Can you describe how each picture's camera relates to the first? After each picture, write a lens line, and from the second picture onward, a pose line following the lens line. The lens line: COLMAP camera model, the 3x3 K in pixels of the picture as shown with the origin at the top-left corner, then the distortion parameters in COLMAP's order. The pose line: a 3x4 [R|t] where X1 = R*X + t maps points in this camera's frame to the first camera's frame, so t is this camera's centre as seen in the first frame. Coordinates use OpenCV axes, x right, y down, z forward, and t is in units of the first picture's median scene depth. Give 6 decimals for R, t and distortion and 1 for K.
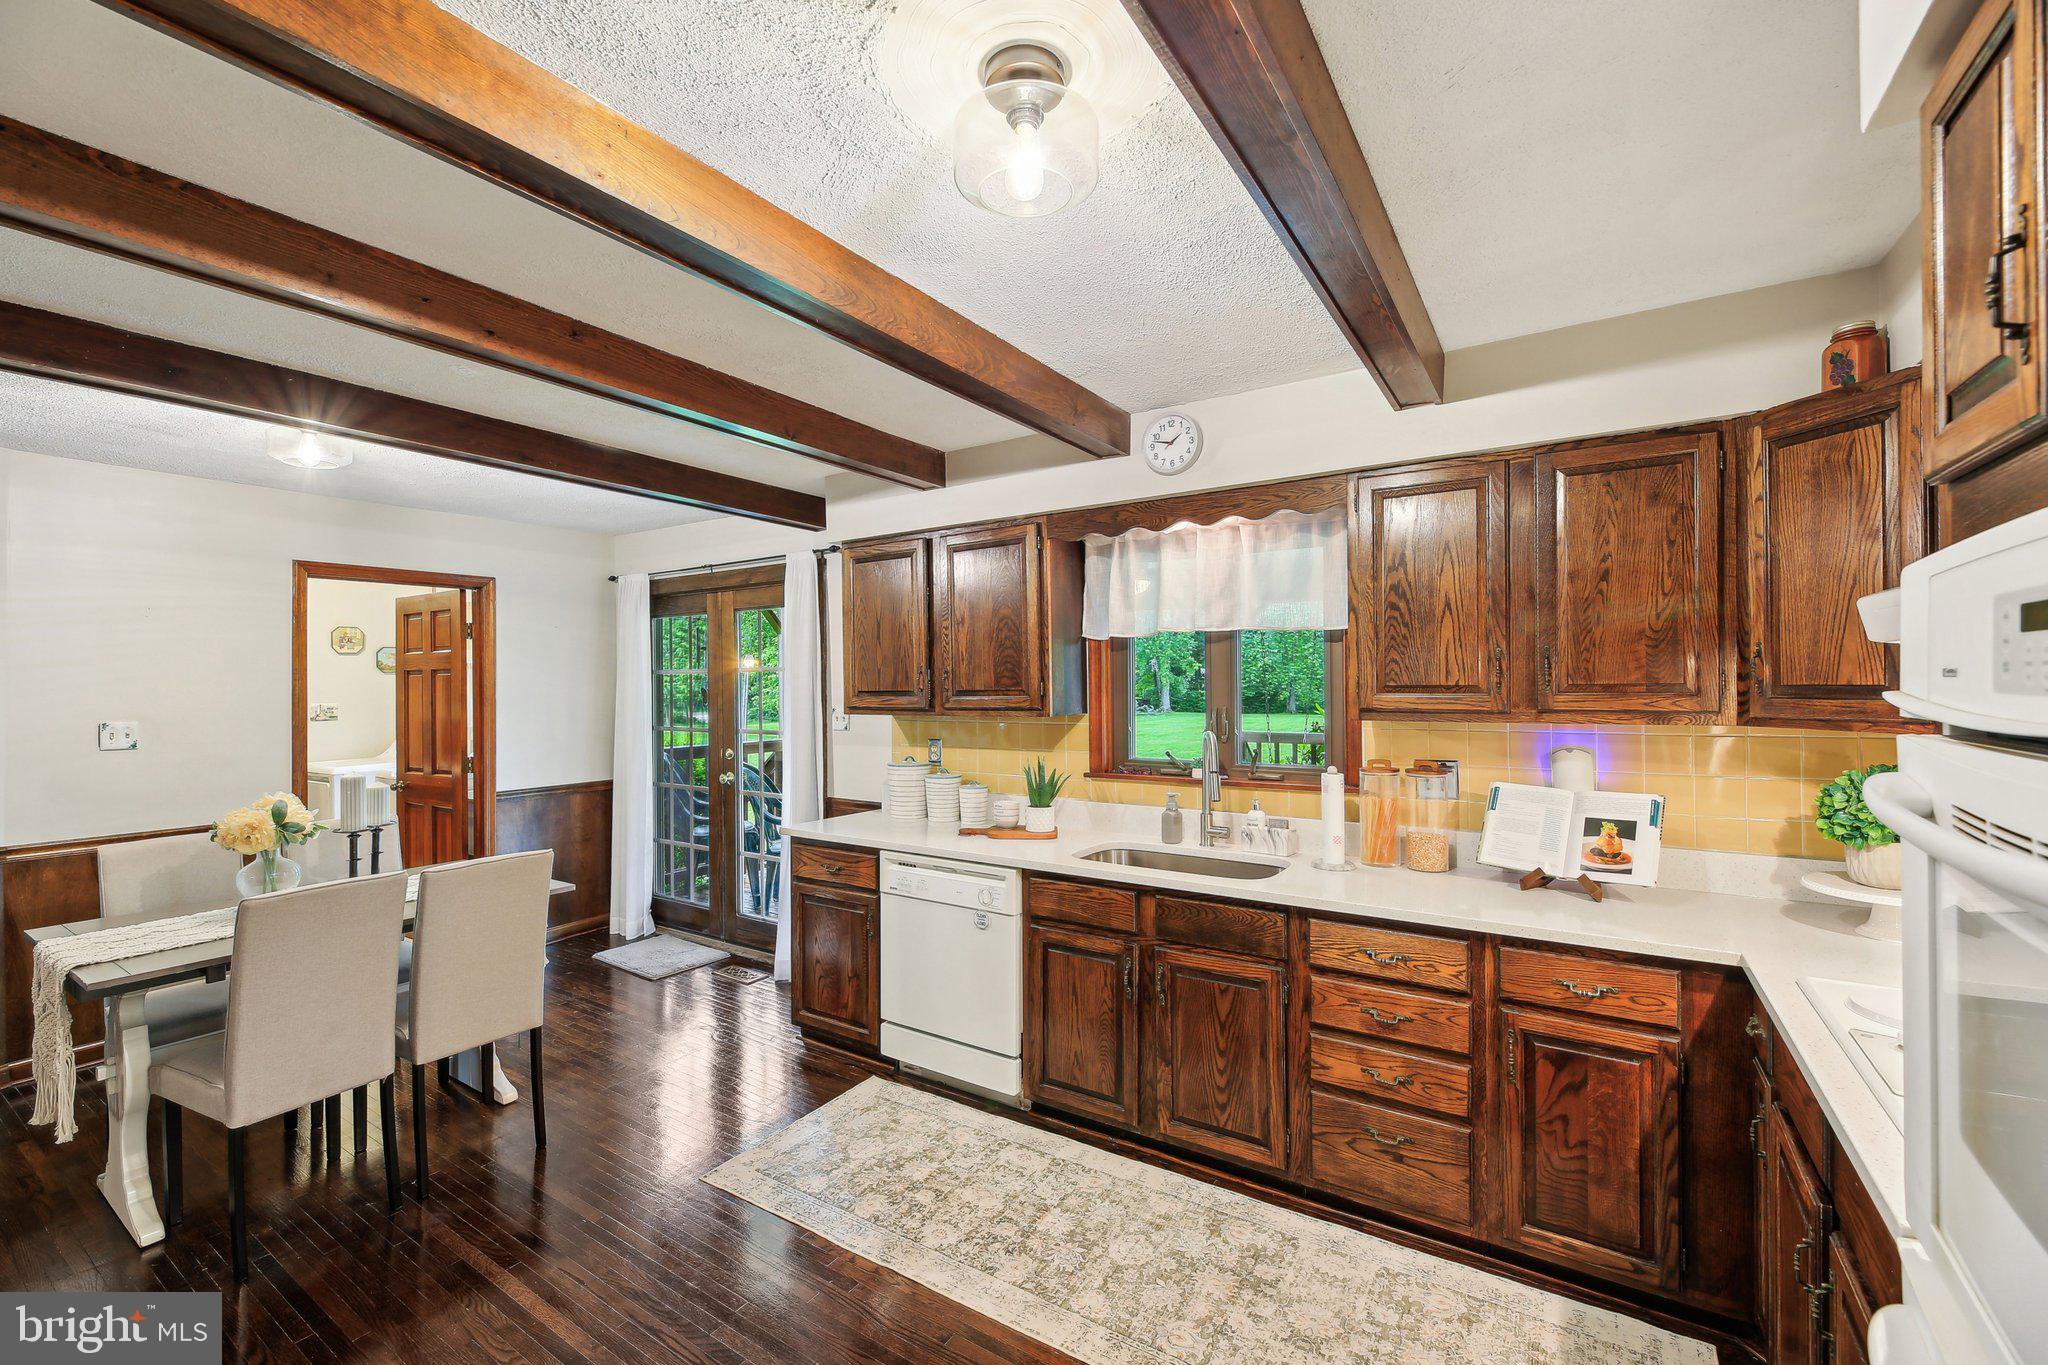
lens RADIAL K [[857.0, 0, 1011.4], [0, 857.0, 672.1], [0, 0, 1]] dist [0.001311, -0.004360]
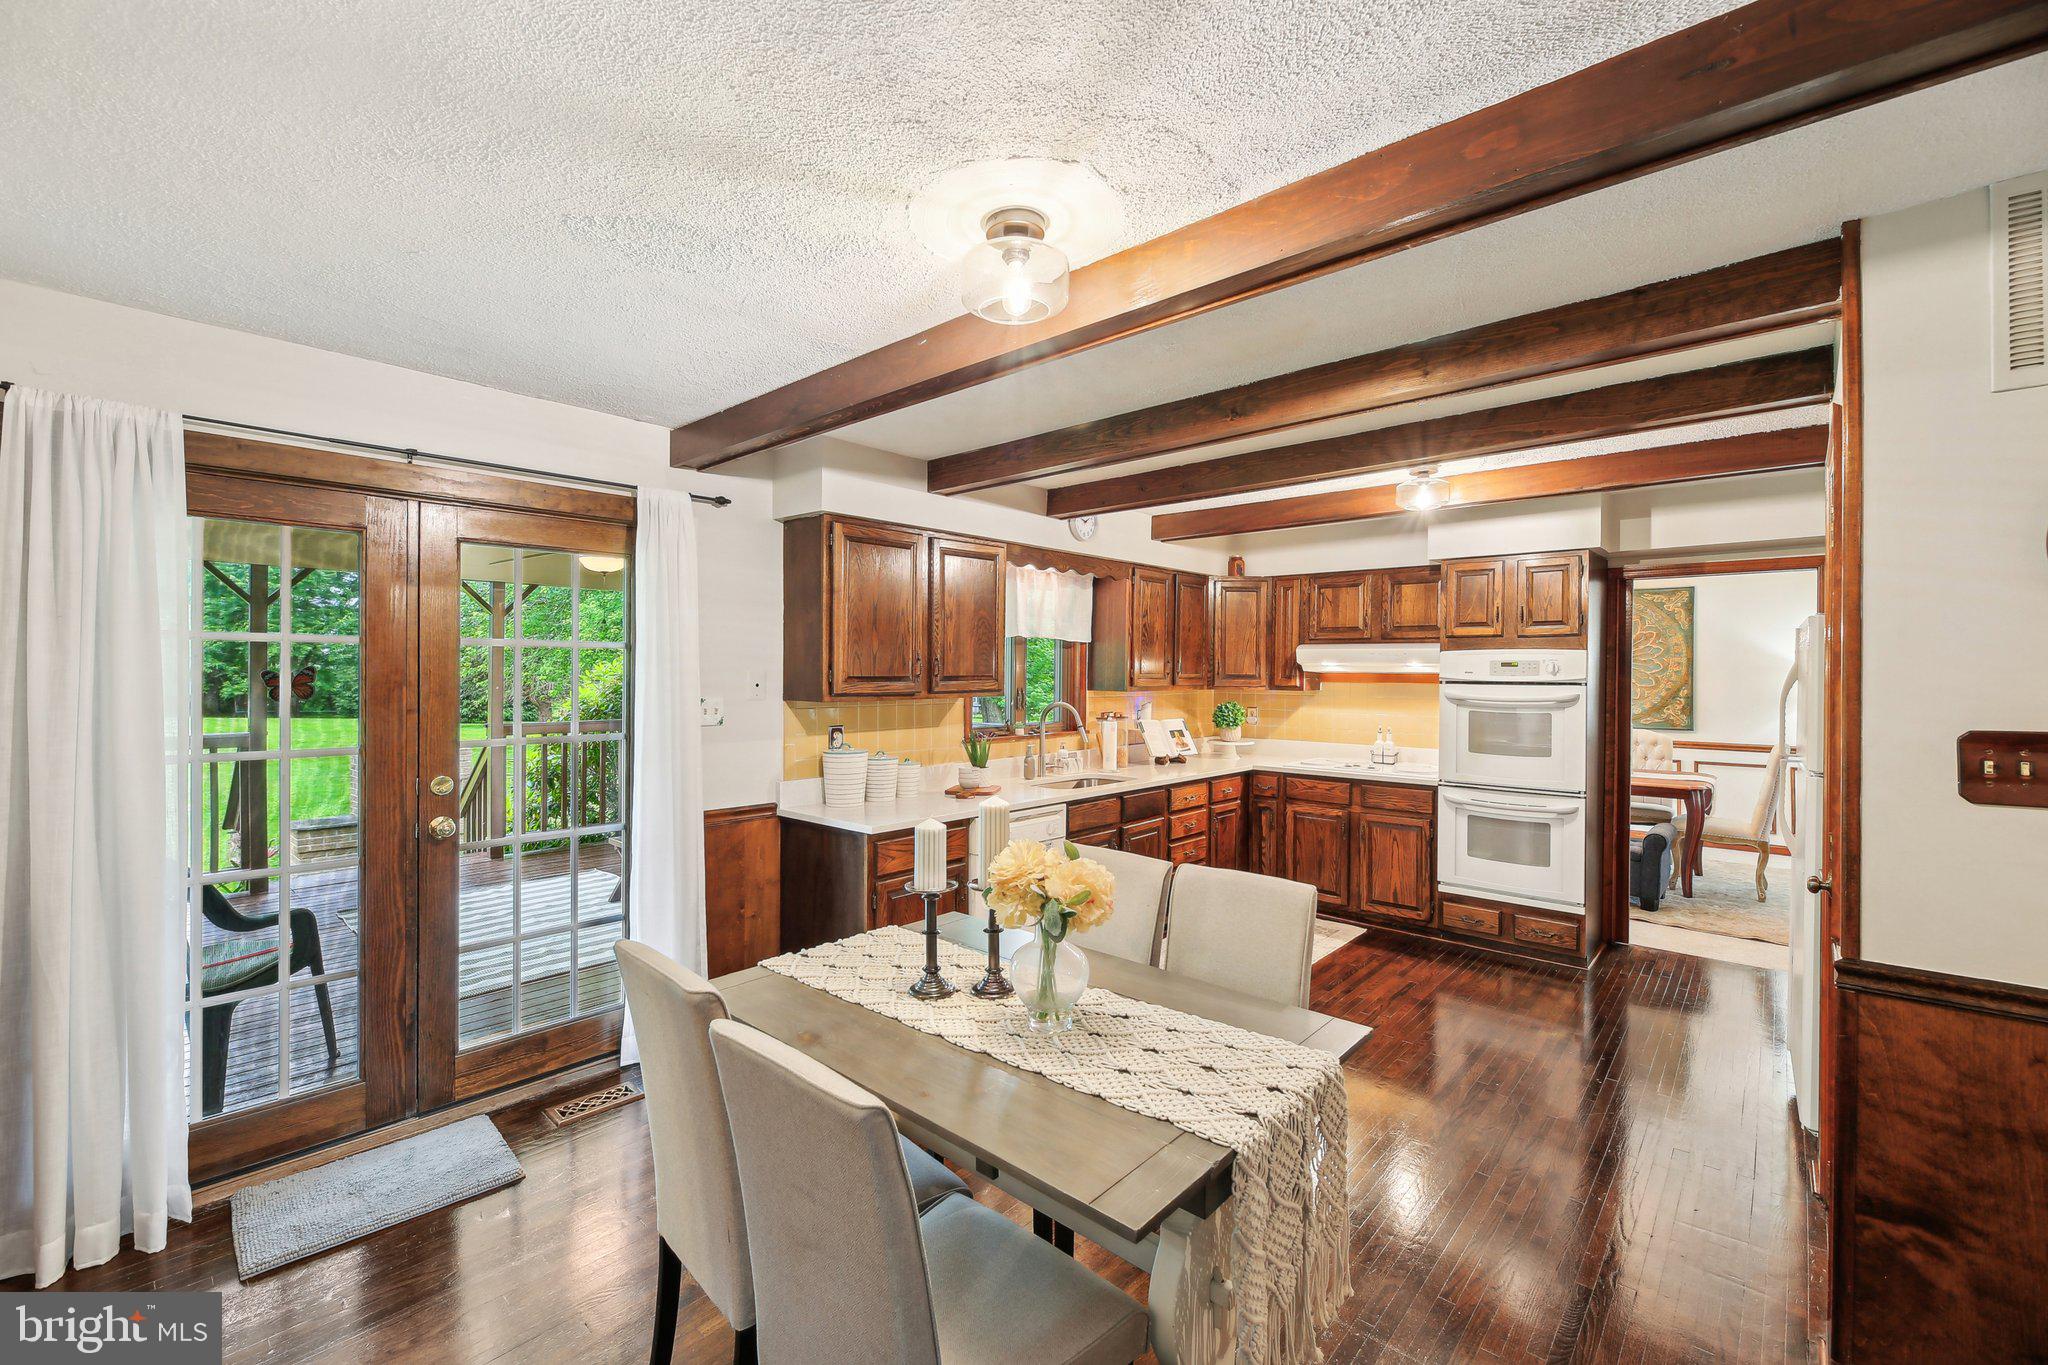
lens RADIAL K [[857.0, 0, 1017.2], [0, 857.0, 675.5], [0, 0, 1]] dist [0.001311, -0.004360]
pose [[0.142239, 0.004587, 0.989822, -1.532246], [-0.017029, 0.999853, -0.002186, 0.027889], [-0.989686, -0.016545, 0.142296, 0.967453]]
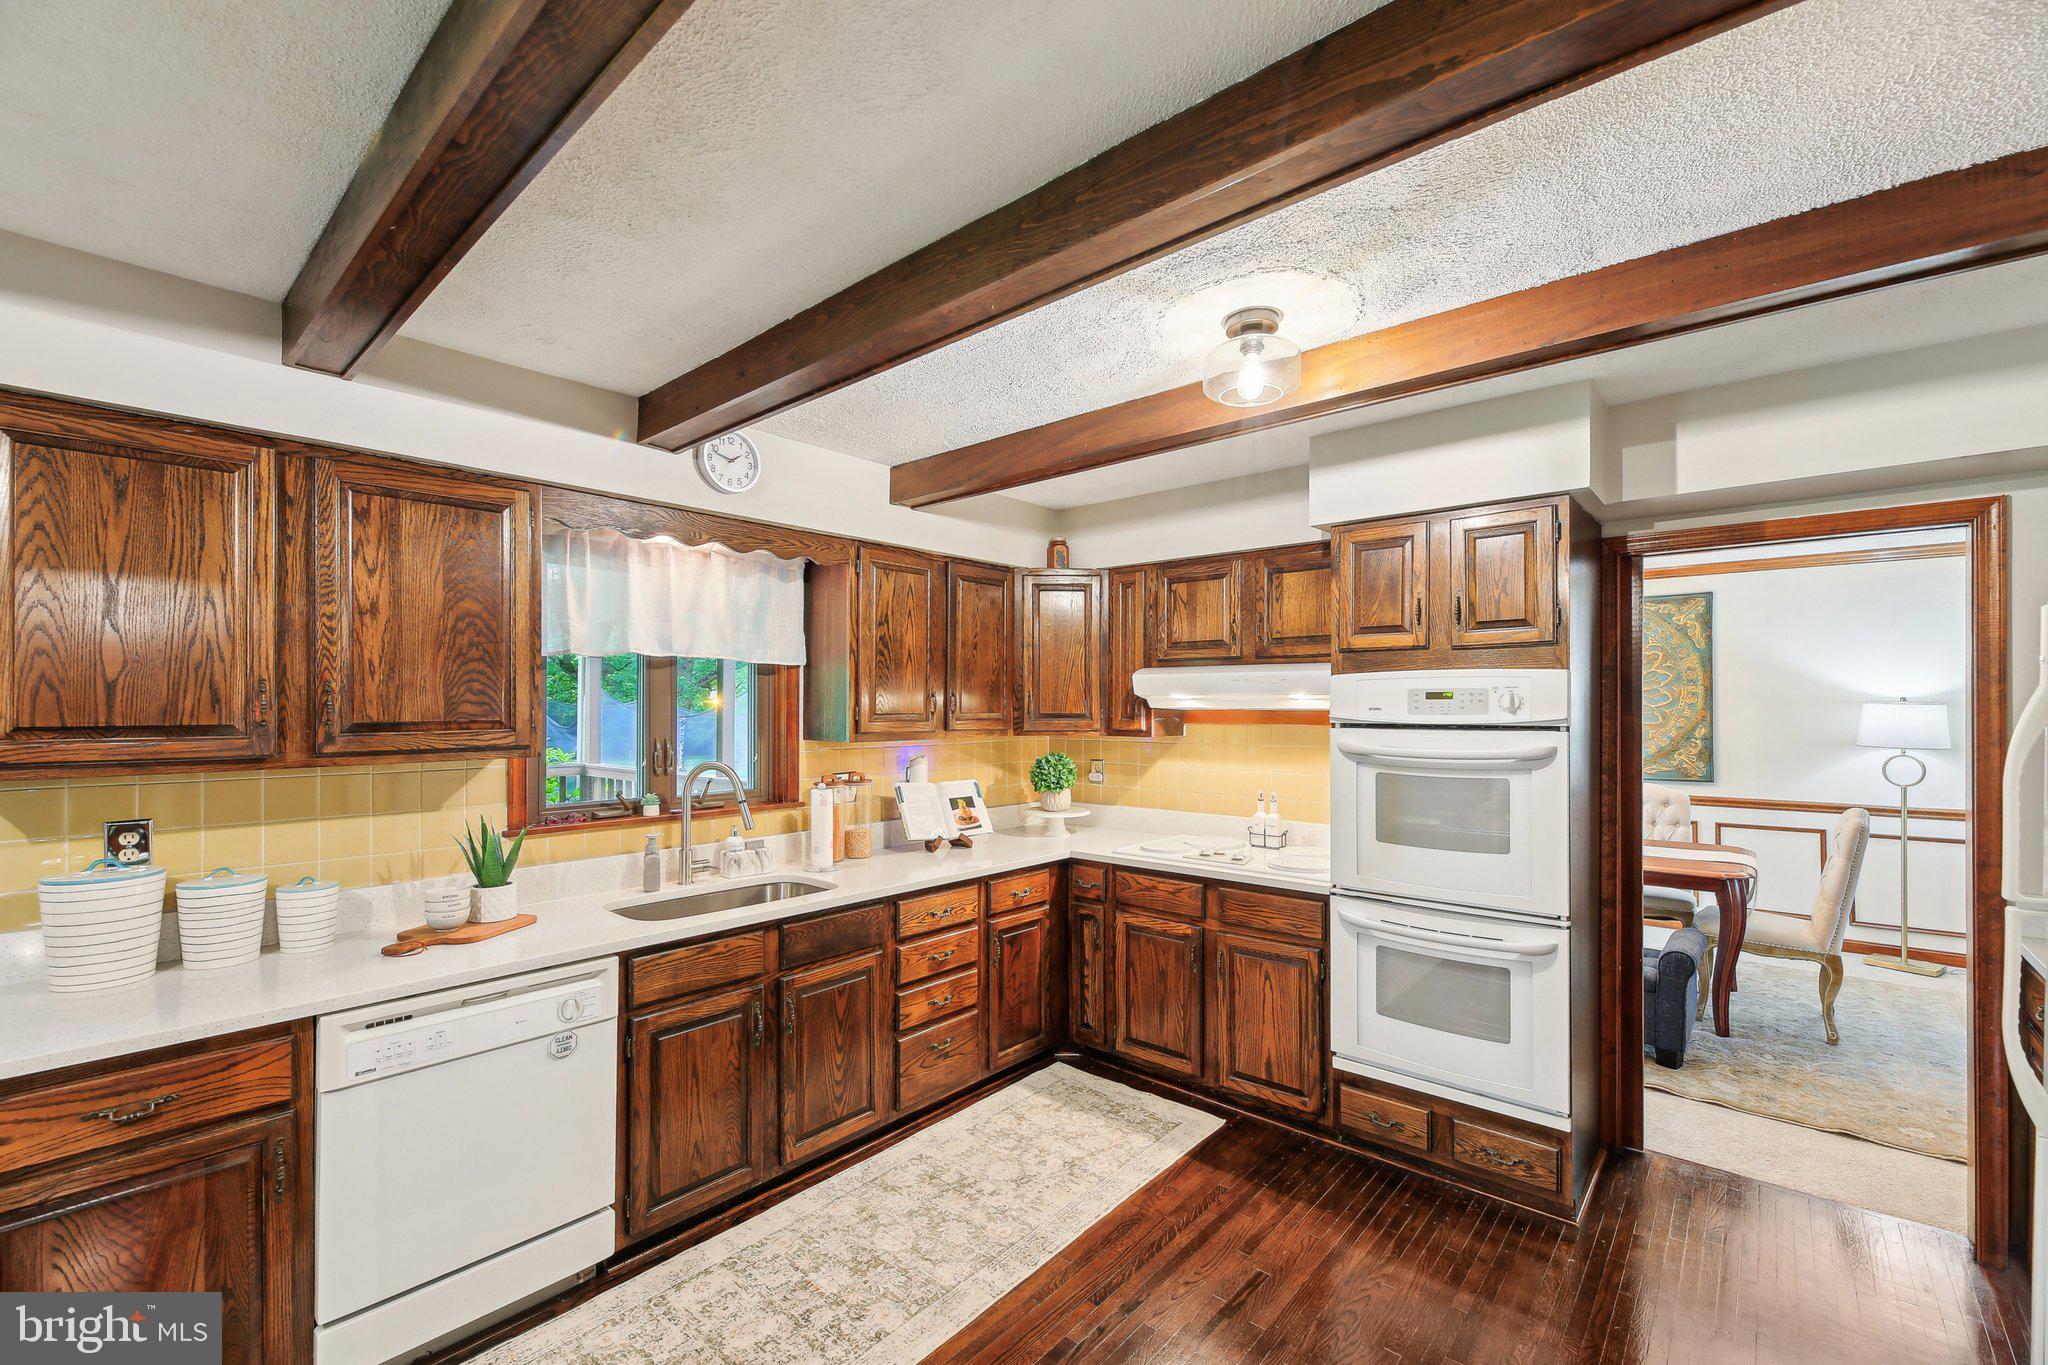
lens RADIAL K [[857.0, 0, 1017.1], [0, 857.0, 702.1], [0, 0, 1]] dist [0.001311, -0.004360]
pose [[0.133863, 0.014843, 0.990889, -0.773358], [-0.010833, 0.999850, -0.013514, 0.012396], [-0.990941, -0.008925, 0.134004, 0.598845]]
